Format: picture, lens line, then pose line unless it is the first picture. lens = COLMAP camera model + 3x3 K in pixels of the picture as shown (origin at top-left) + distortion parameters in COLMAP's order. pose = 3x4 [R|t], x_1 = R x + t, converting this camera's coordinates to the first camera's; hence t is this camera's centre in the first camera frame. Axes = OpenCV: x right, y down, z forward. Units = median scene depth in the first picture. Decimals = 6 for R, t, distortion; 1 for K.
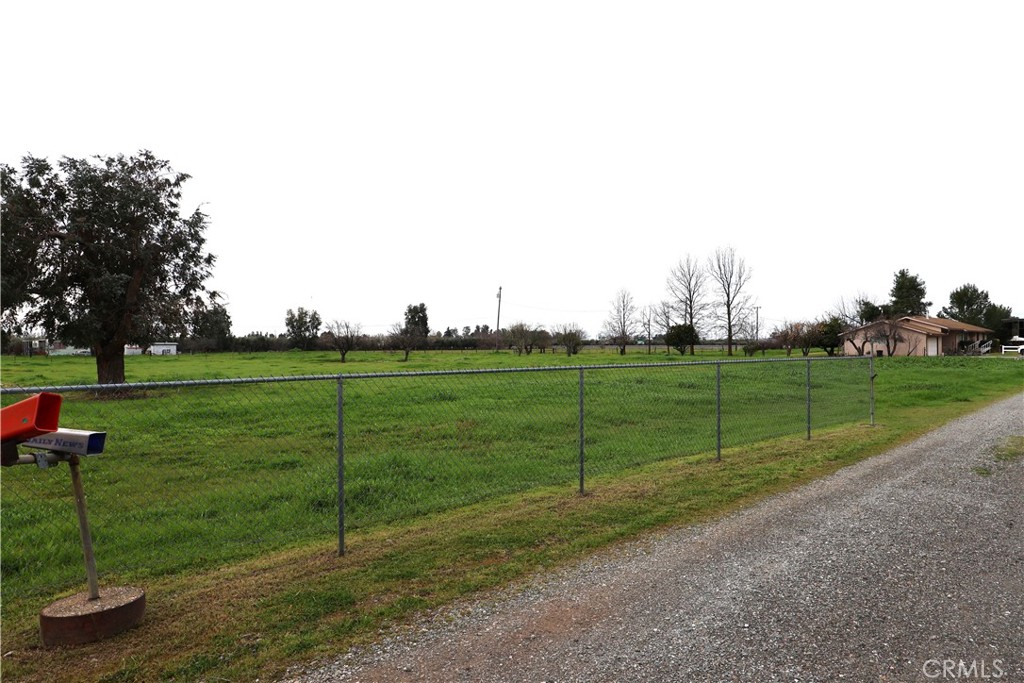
lens RADIAL K [[657.5, 0, 514.6], [0, 657.5, 340.8], [0, 0, 1]] dist [-0.004191, 0.001732]
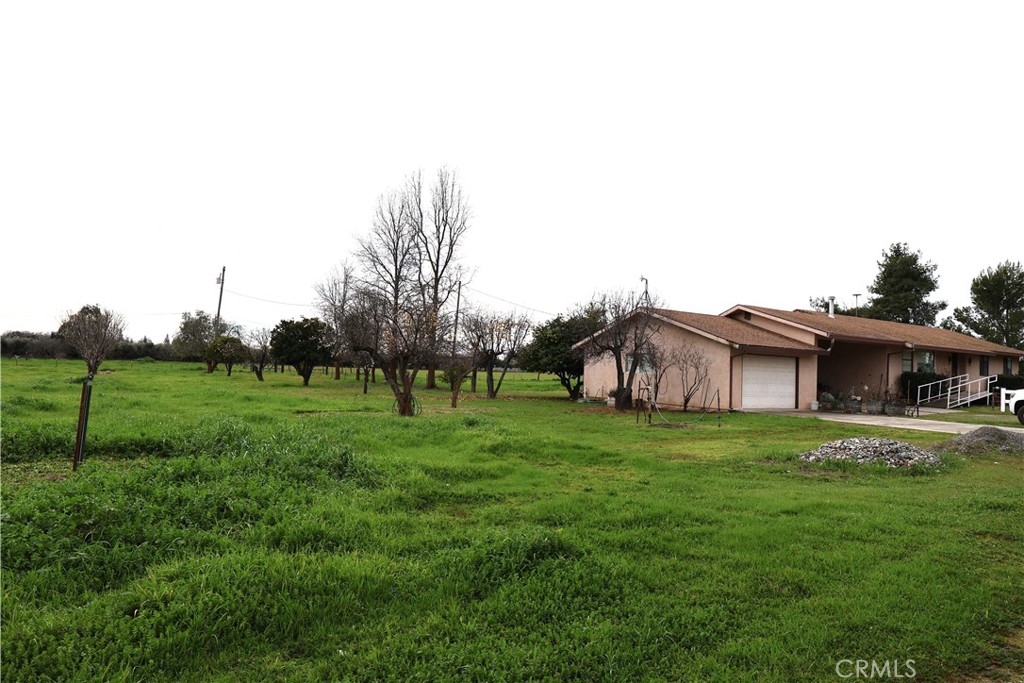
lens RADIAL K [[657.5, 0, 514.6], [0, 657.5, 340.8], [0, 0, 1]] dist [-0.004191, 0.001732]
pose [[0.985599, 0.029888, -0.166439, 0.379878], [-0.035727, 0.998843, -0.032197, 0.001676], [0.165284, 0.037680, 0.985526, 0.419764]]
